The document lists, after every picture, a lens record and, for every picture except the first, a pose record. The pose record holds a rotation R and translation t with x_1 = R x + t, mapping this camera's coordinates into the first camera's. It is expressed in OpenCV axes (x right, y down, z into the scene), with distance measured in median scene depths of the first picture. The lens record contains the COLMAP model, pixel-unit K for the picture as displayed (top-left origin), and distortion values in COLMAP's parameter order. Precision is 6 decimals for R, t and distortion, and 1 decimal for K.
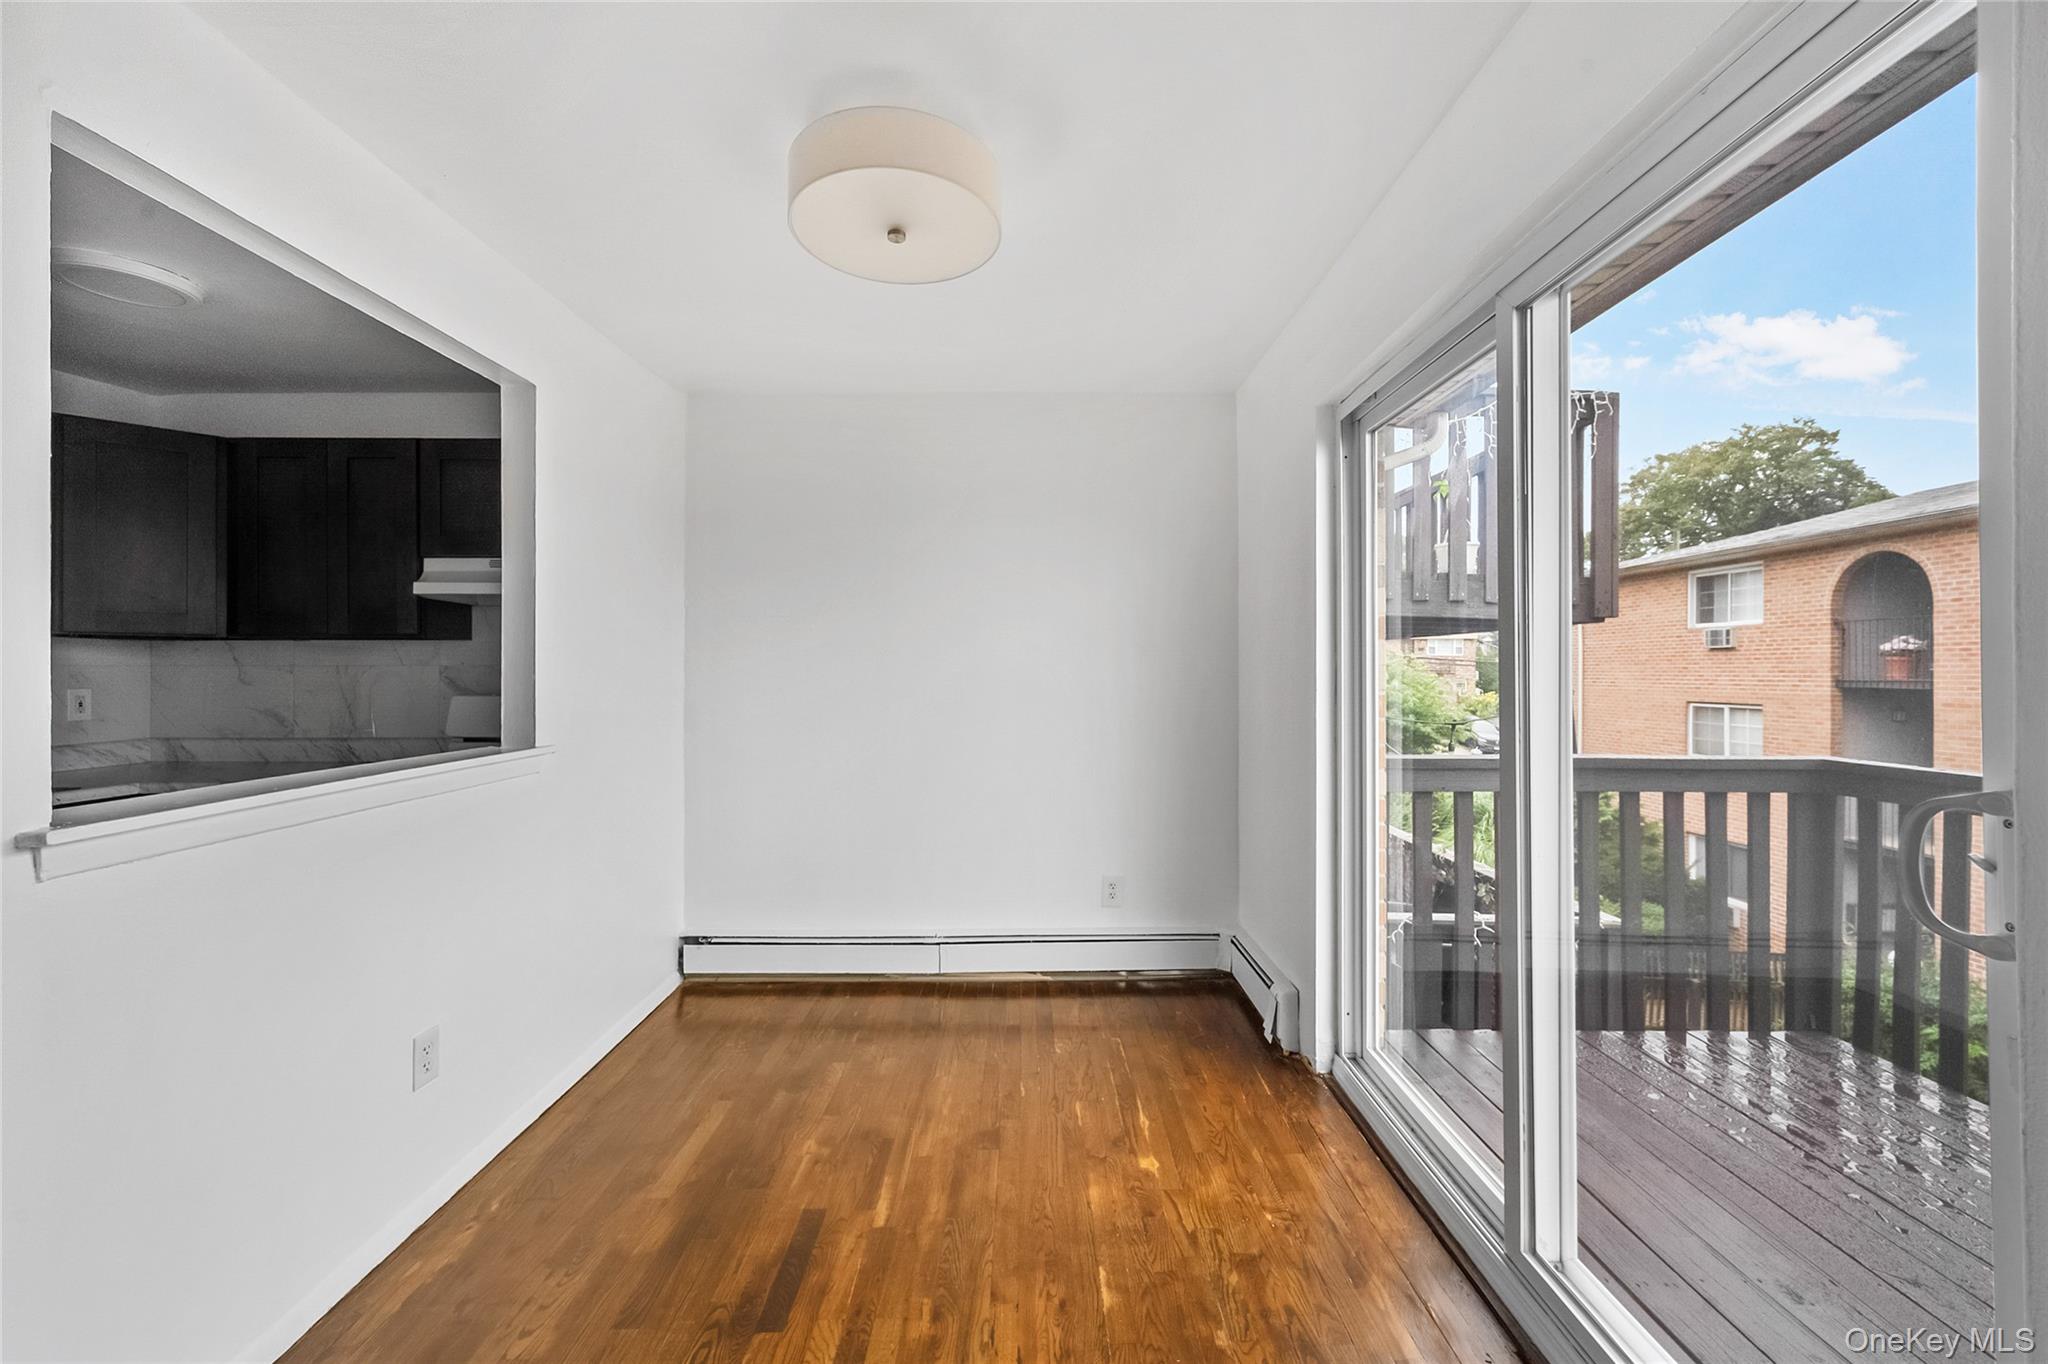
lens RADIAL K [[820.3, 0, 1036.3], [0, 820.3, 672.7], [0, 0, 1]] dist [0.004548, 0.001533]
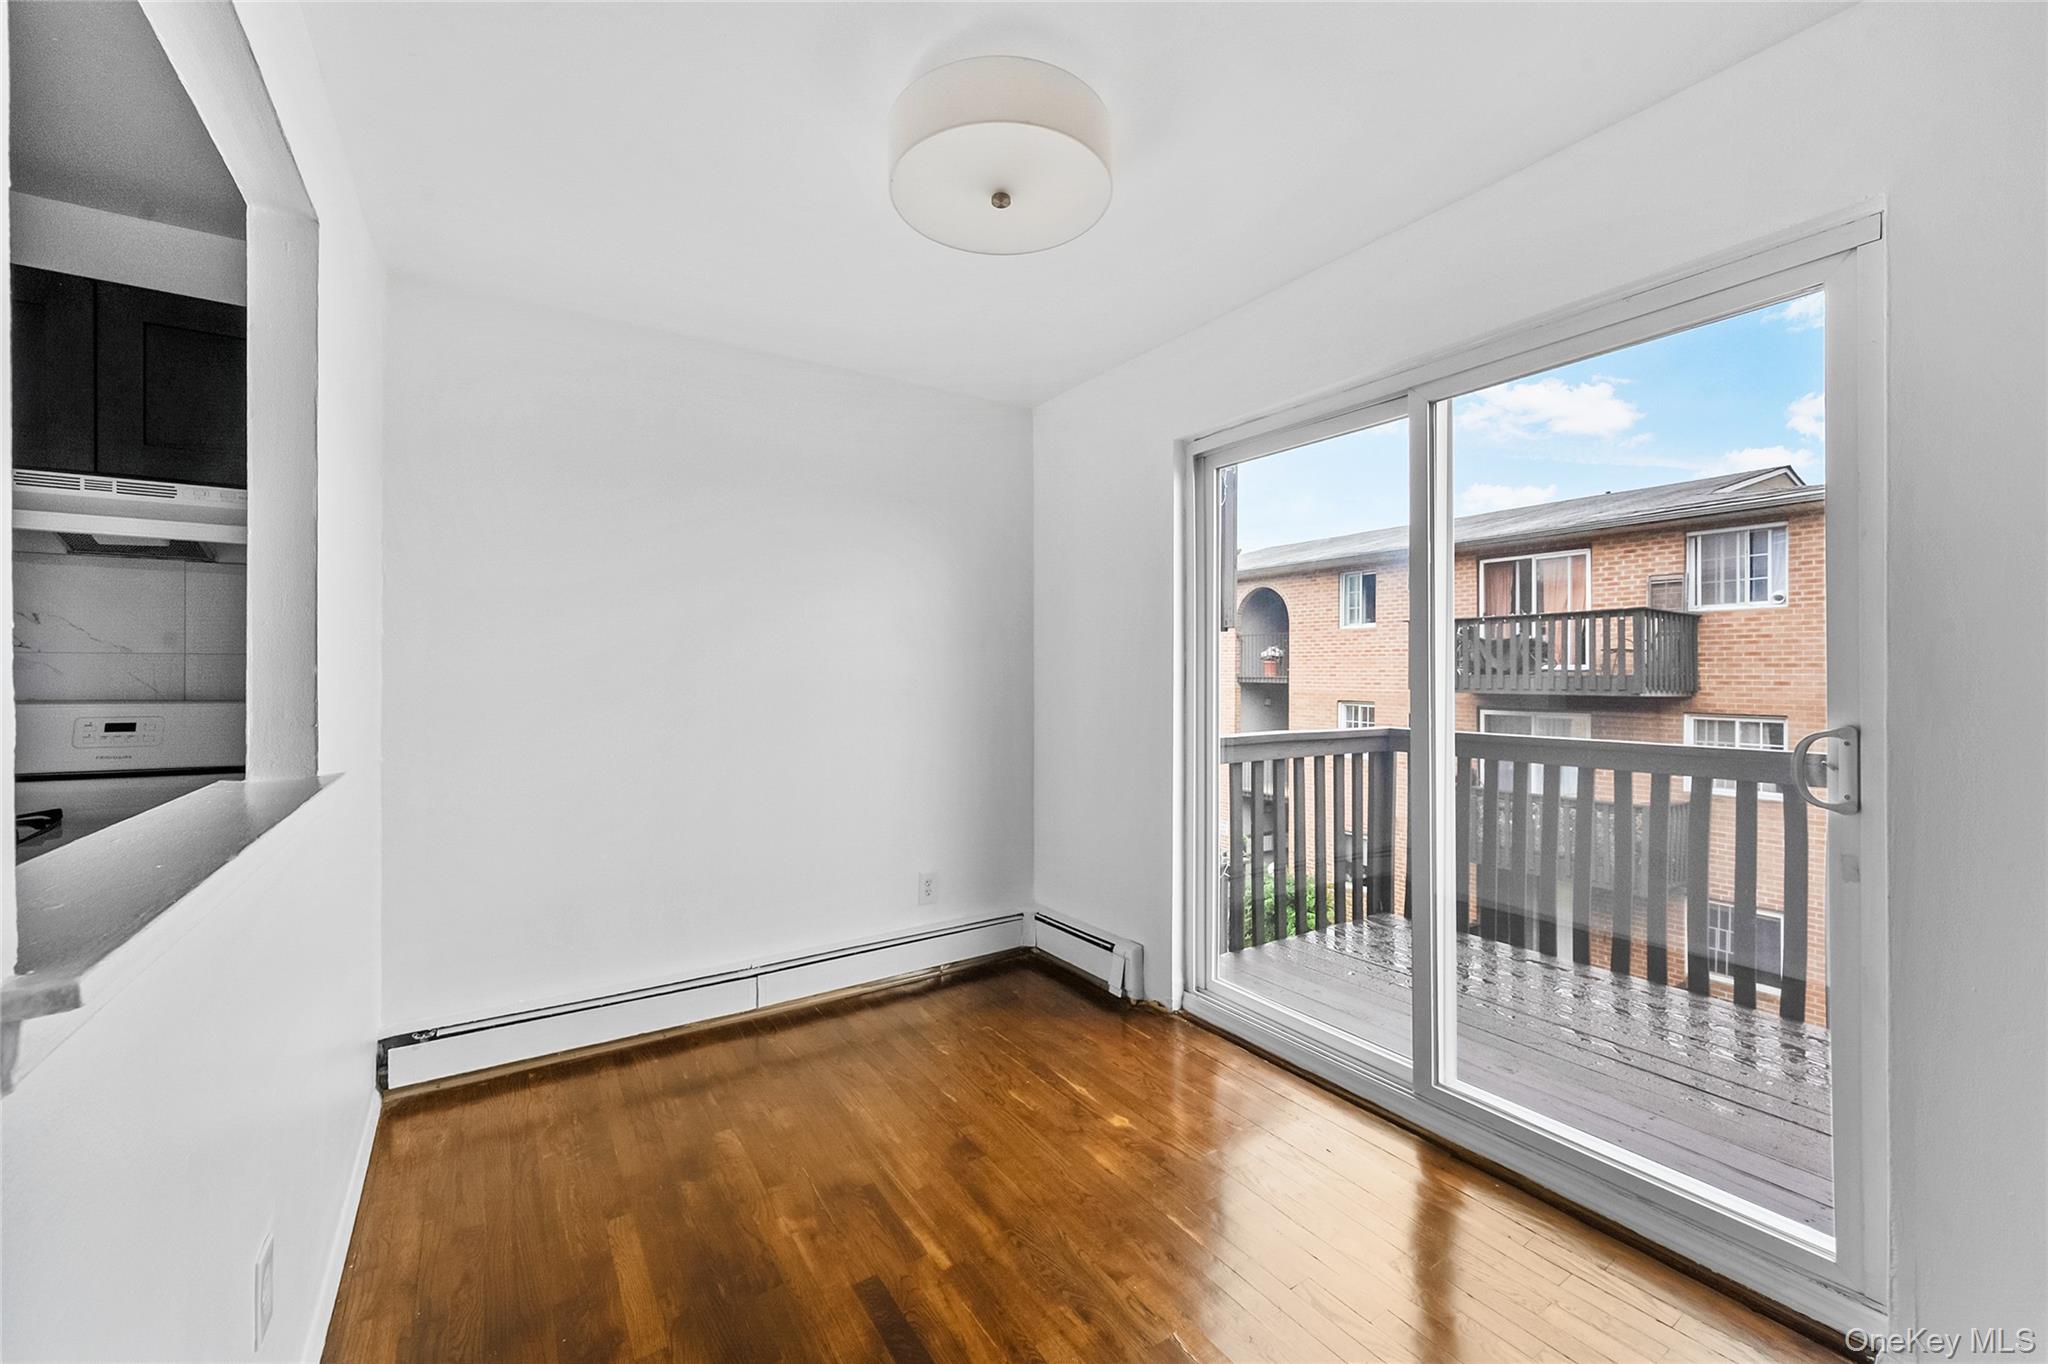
lens RADIAL K [[820.3, 0, 1022.0], [0, 820.3, 670.5], [0, 0, 1]] dist [0.004548, 0.001533]
pose [[0.838464, 0.002584, 0.544951, -0.408400], [-0.001762, 0.999996, -0.002031, 0.005068], [-0.544955, 0.000743, 0.838465, 0.119491]]
